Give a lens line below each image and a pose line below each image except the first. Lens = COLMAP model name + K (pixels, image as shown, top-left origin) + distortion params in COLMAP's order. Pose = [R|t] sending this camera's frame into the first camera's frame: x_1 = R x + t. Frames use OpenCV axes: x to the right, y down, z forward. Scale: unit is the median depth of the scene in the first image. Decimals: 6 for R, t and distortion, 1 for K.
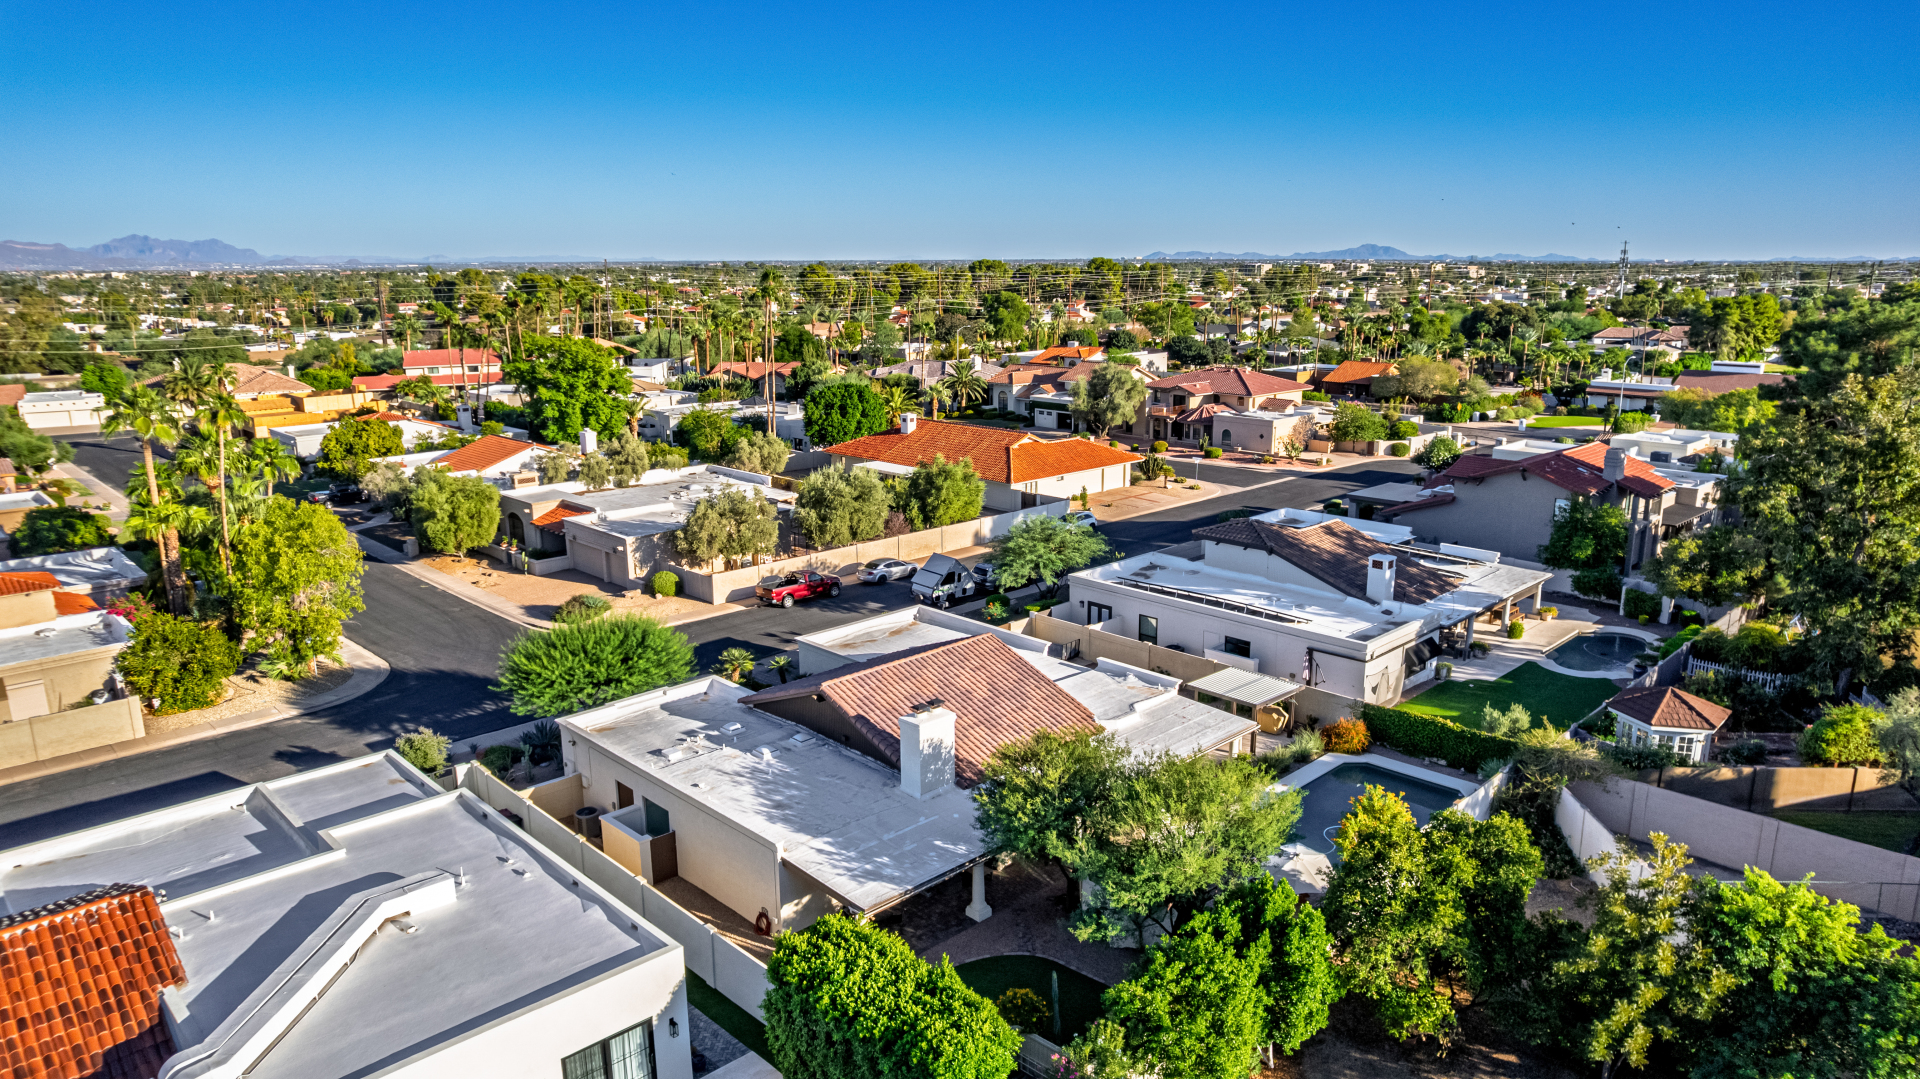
lens RADIAL K [[1223.0, 0, 956.2], [0, 1223.0, 552.3], [0, 0, 1]] dist [-0.052557, 0.026510]
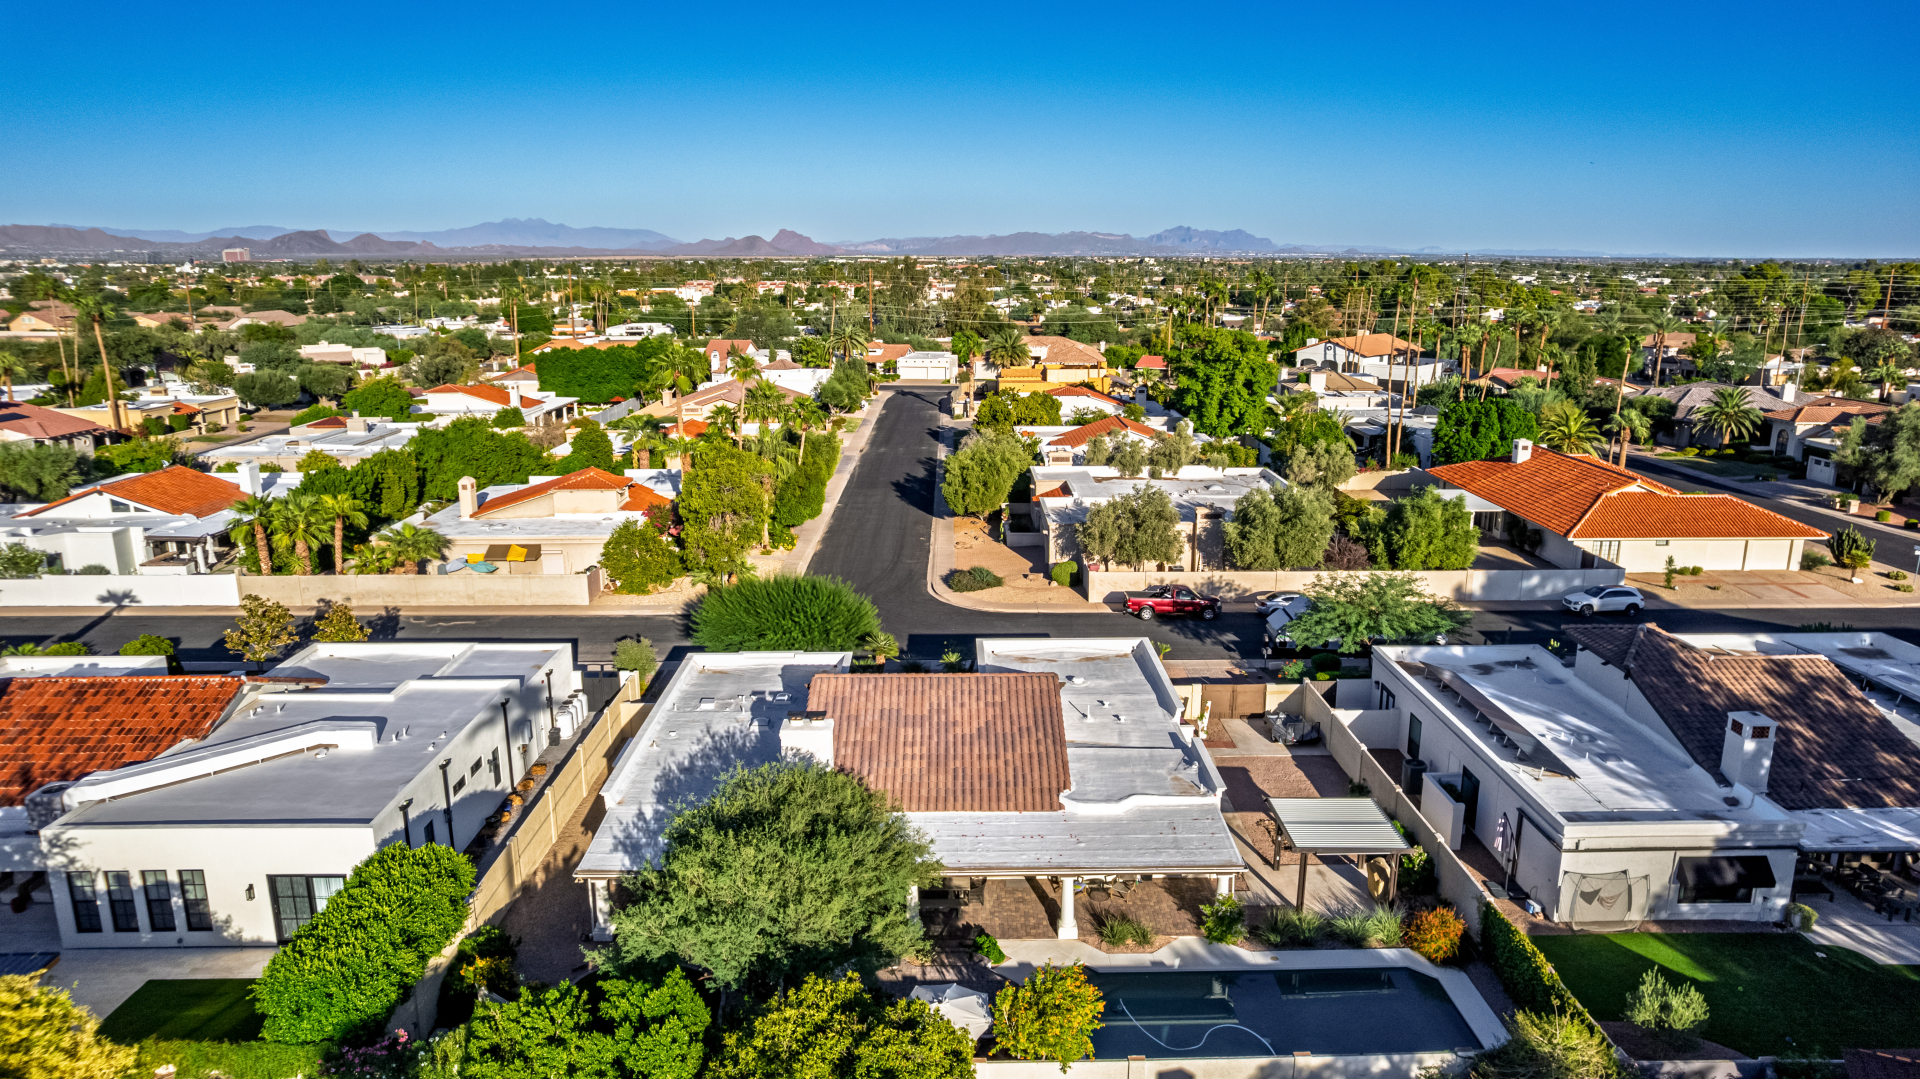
lens RADIAL K [[1223.0, 0, 962.0], [0, 1223.0, 551.3], [0, 0, 1]] dist [-0.052557, 0.026510]
pose [[0.725935, 0.167711, -0.667002, 0.586652], [-0.163980, 0.984050, 0.068961, -0.075572], [0.667929, 0.059314, 0.741858, 0.302073]]
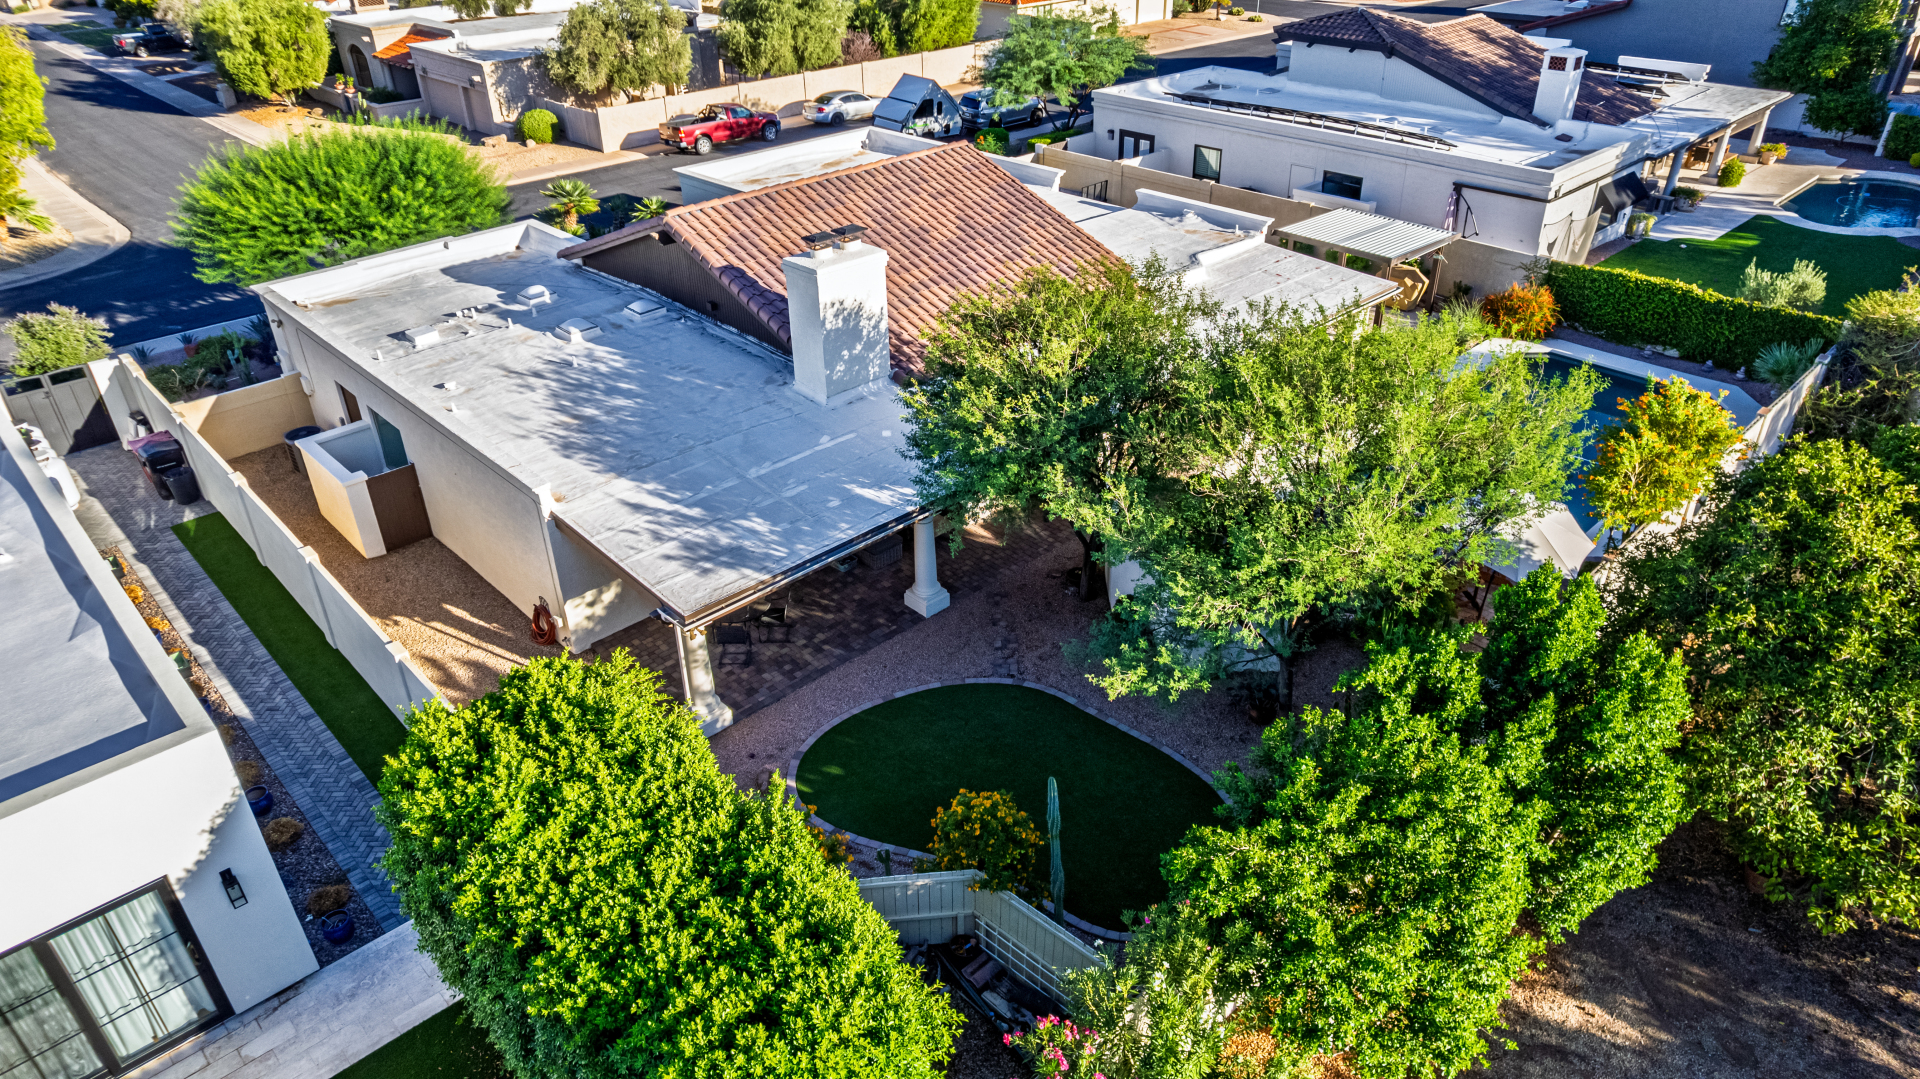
lens RADIAL K [[1223.0, 0, 959.8], [0, 1223.0, 542.0], [0, 0, 1]] dist [-0.052557, 0.026510]
pose [[0.999931, -0.004341, -0.010874, 0.032326], [0.007365, 0.955155, 0.296014, 0.080748], [0.009101, -0.296074, 0.955122, 0.372267]]
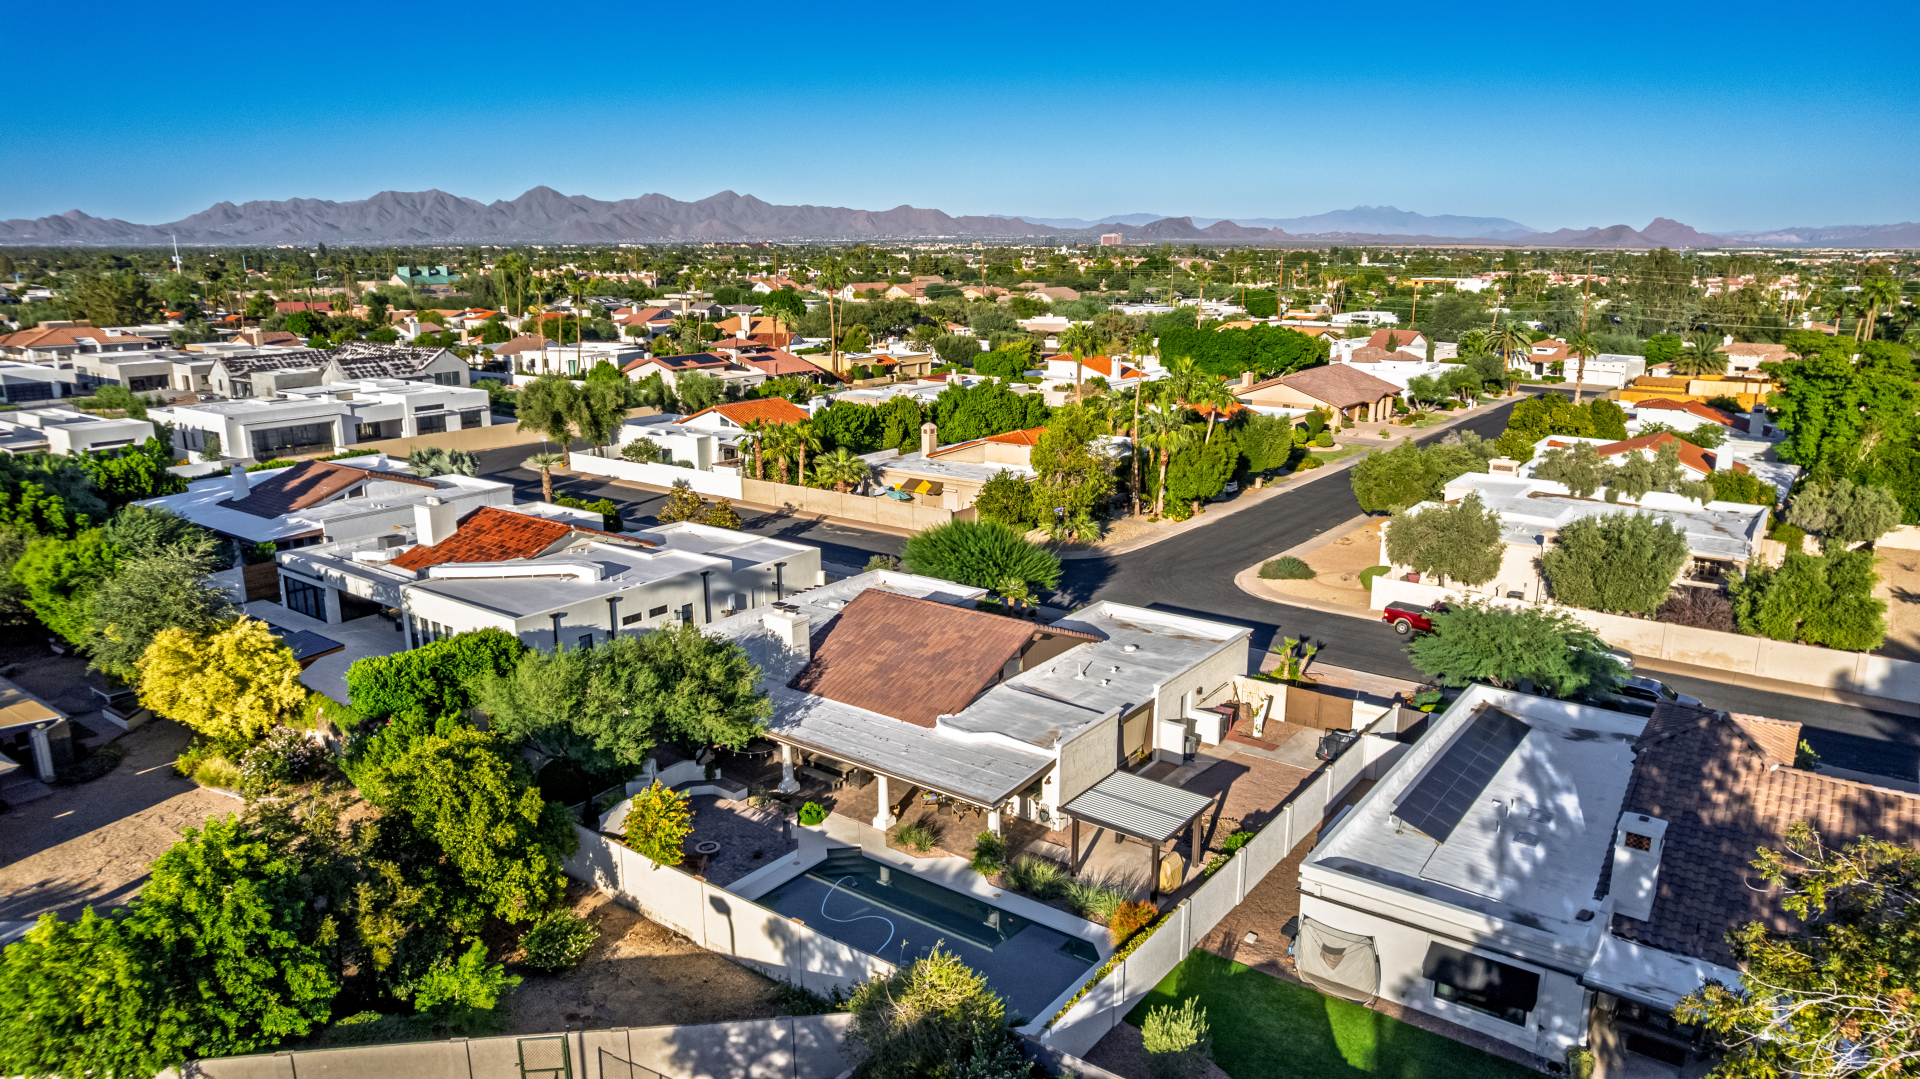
lens RADIAL K [[1223.0, 0, 963.0], [0, 1223.0, 543.0], [0, 0, 1]] dist [-0.052557, 0.026510]
pose [[0.157105, 0.240538, -0.957841, 0.980559], [-0.229753, 0.952176, 0.201432, -0.186929], [0.960485, 0.188421, 0.204856, 0.770021]]
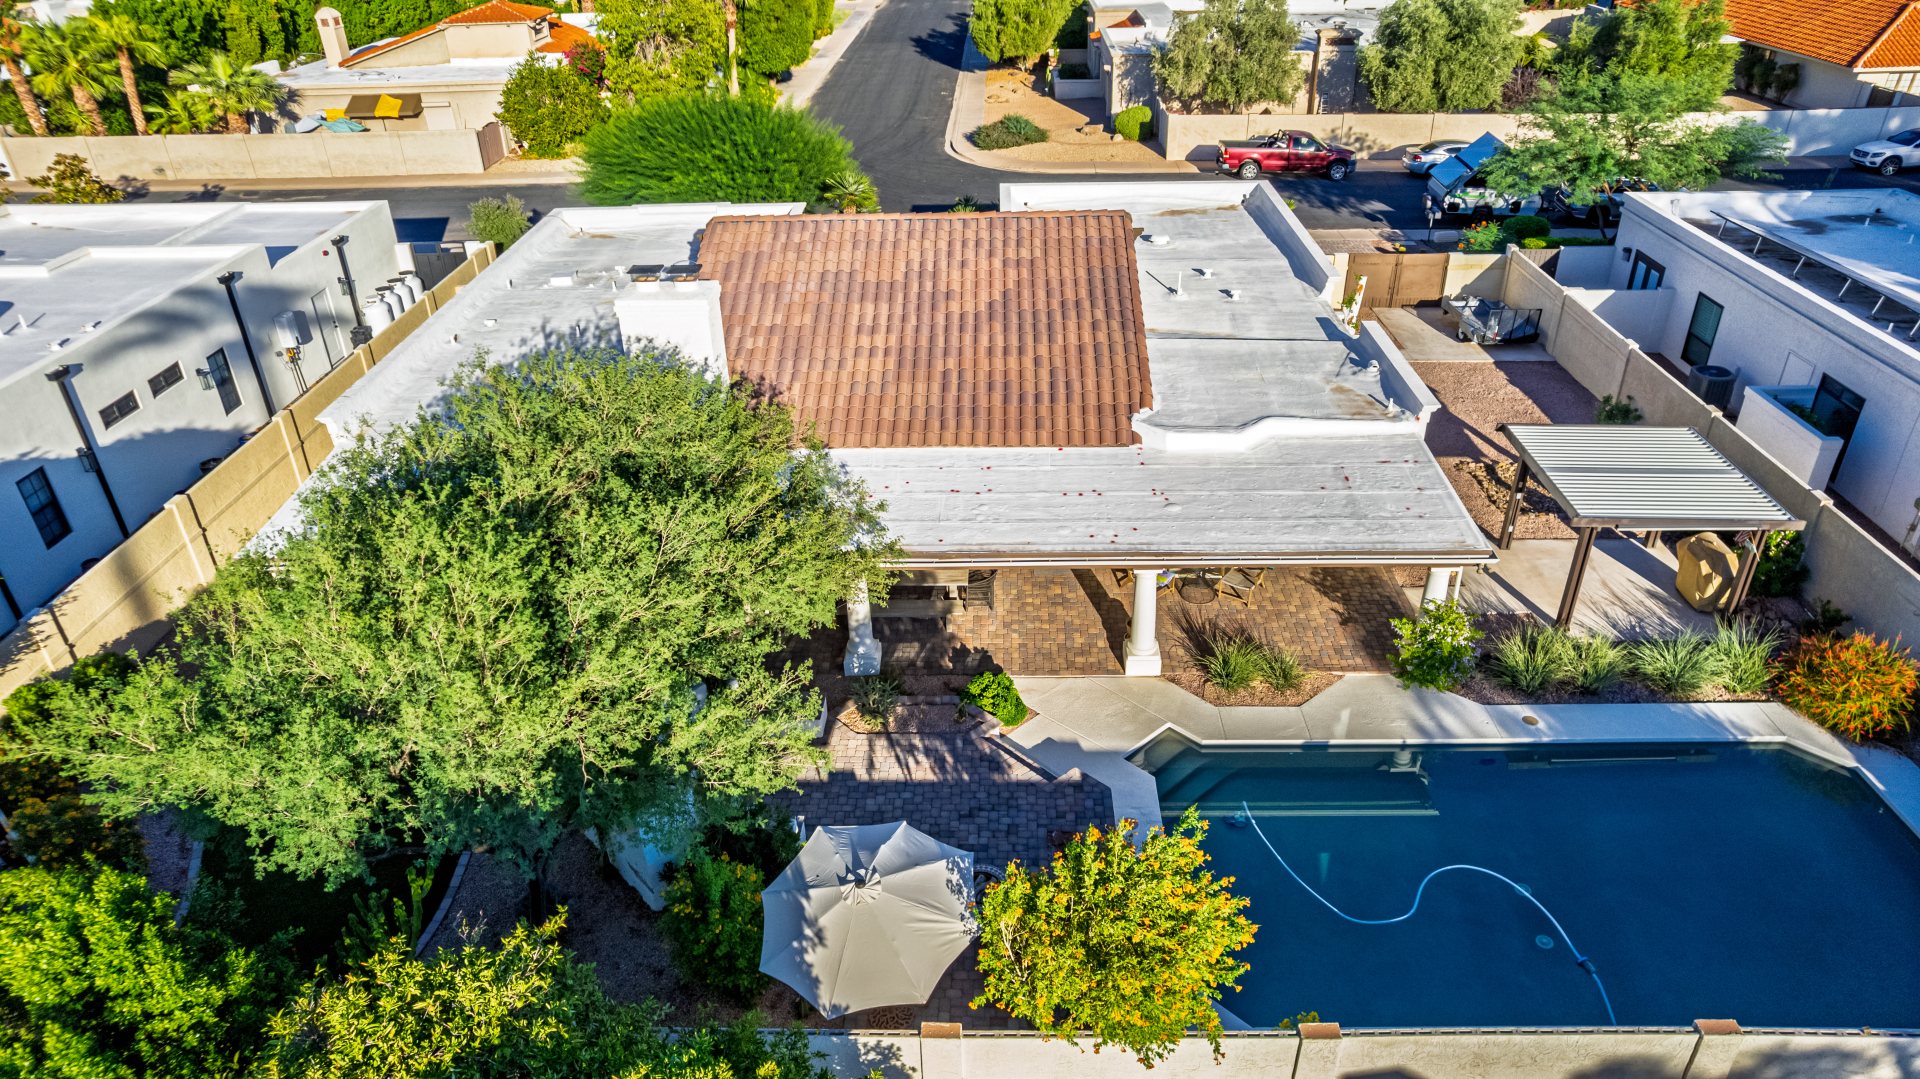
lens RADIAL K [[1223.0, 0, 968.3], [0, 1223.0, 545.3], [0, 0, 1]] dist [-0.052557, 0.026510]
pose [[0.702588, 0.354390, -0.617072, 0.365864], [-0.152952, 0.922106, 0.355425, 0.024365], [0.694965, -0.155335, 0.702065, 0.599532]]
